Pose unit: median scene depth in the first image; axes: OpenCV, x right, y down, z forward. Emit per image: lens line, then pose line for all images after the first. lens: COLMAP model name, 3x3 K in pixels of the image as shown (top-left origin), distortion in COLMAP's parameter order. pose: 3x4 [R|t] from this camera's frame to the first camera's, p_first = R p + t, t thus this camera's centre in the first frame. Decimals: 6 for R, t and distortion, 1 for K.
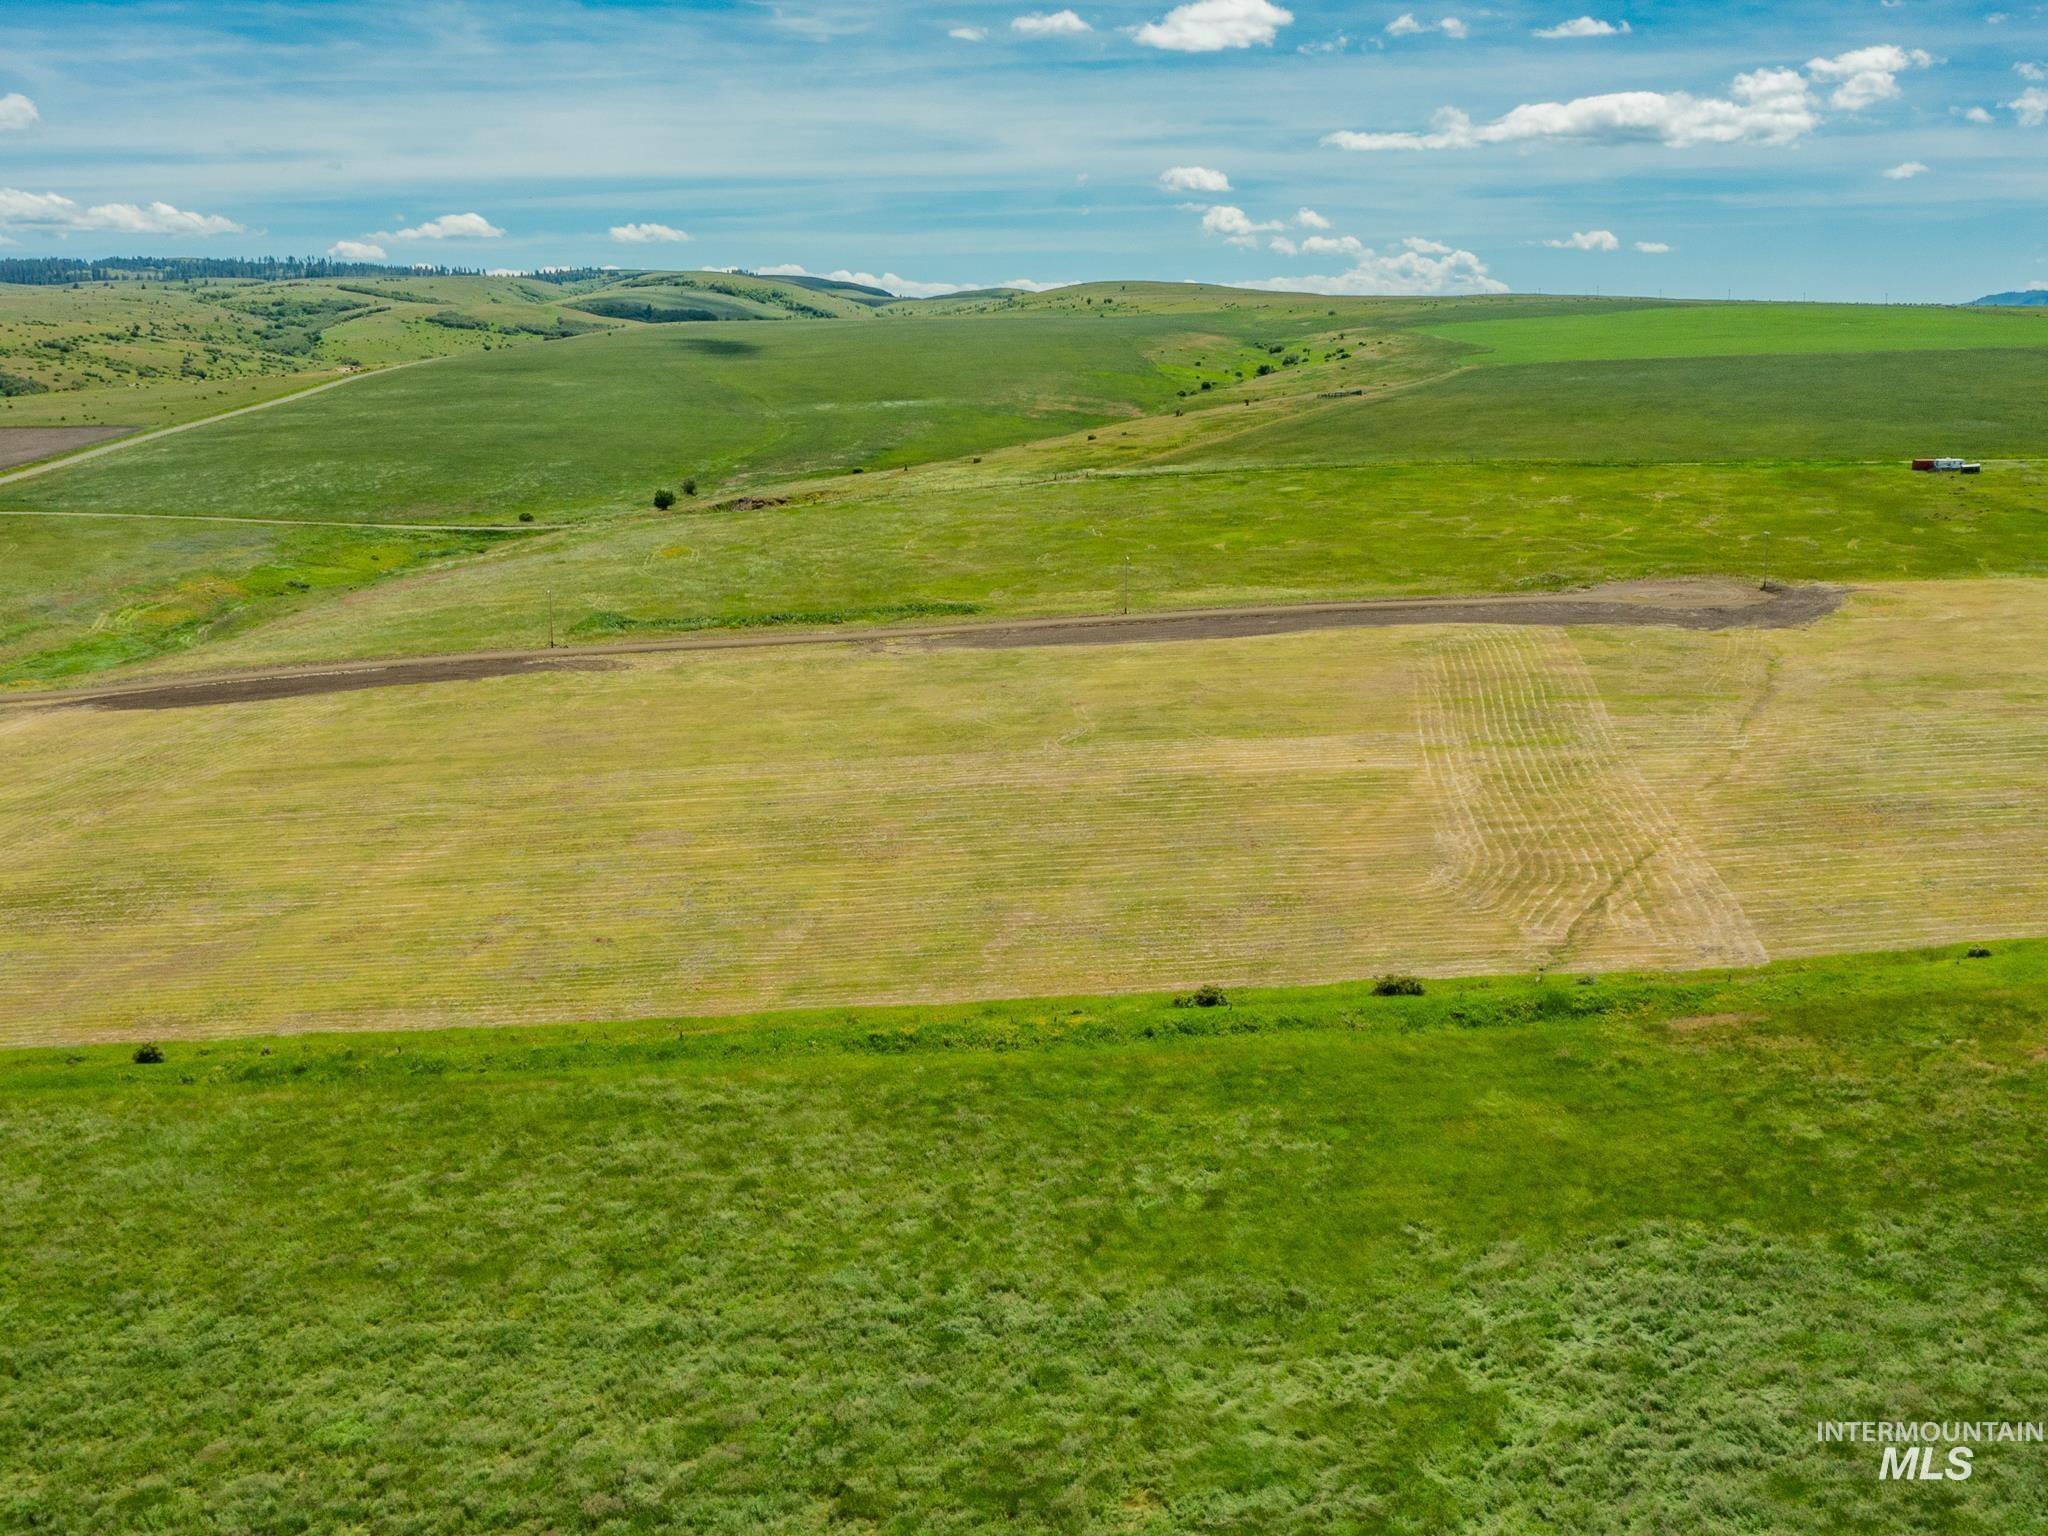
lens RADIAL K [[1780.6, 0, 1025.7], [0, 1780.6, 772.9], [0, 0, 1]] dist [-0.010530, 0.005573]
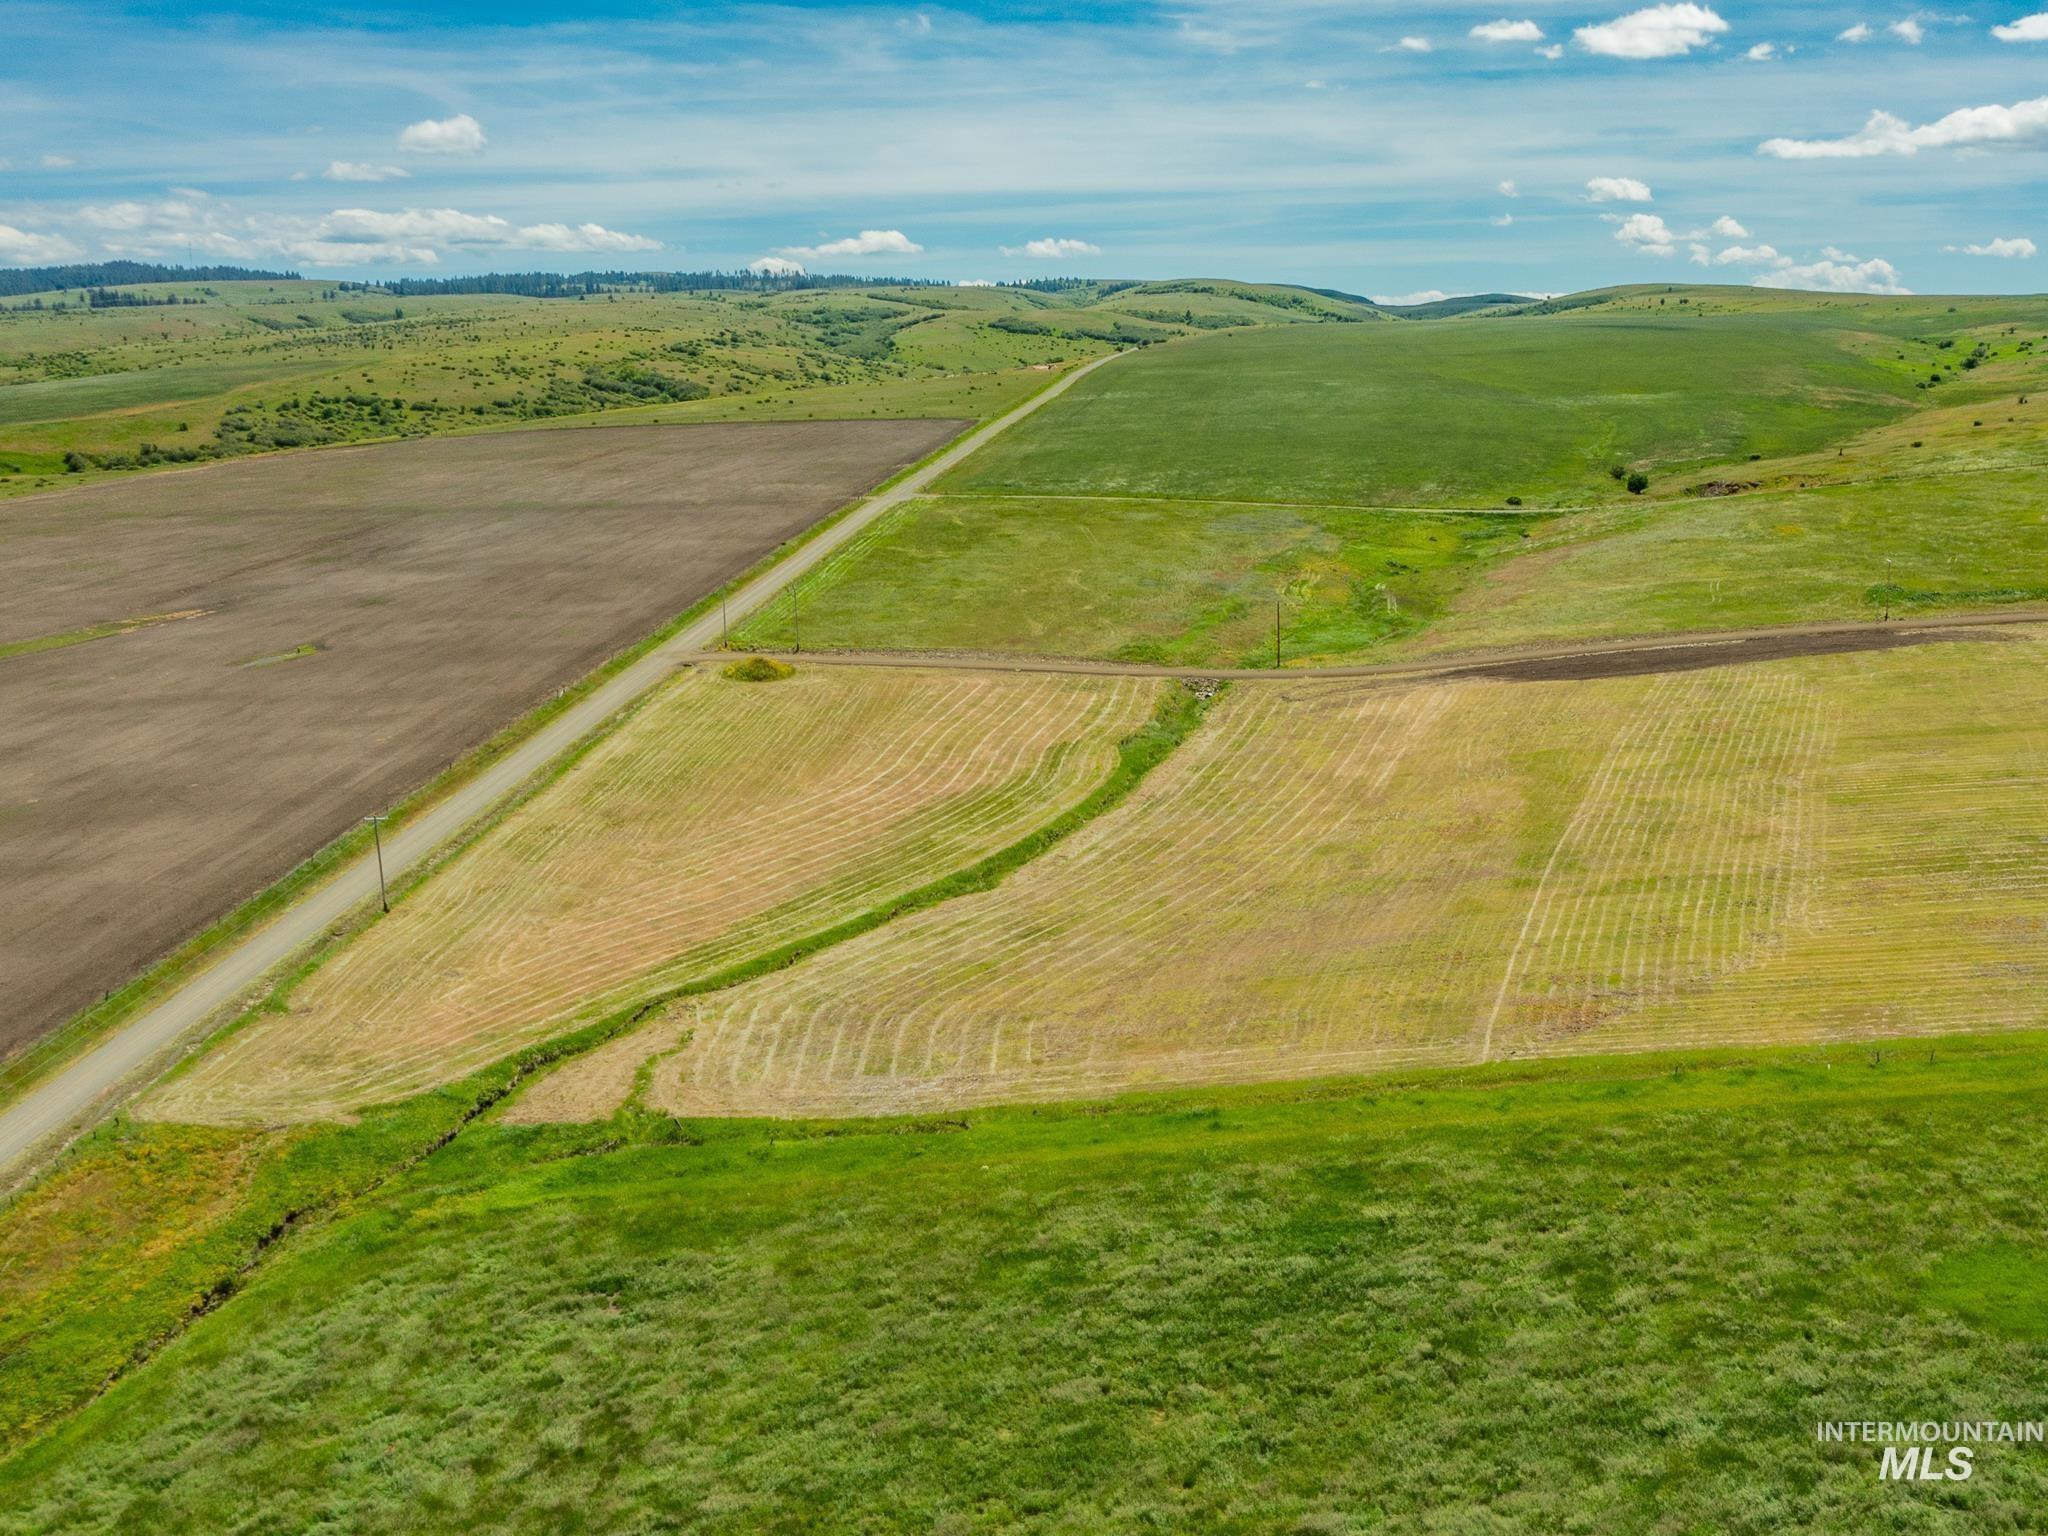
lens RADIAL K [[1780.6, 0, 1025.7], [0, 1780.6, 772.9], [0, 0, 1]] dist [-0.010530, 0.005573]
pose [[0.999514, -0.001029, -0.031143, -0.205634], [0.000424, 0.999811, -0.019432, 0.008511], [0.031157, 0.019410, 0.999326, 0.014939]]
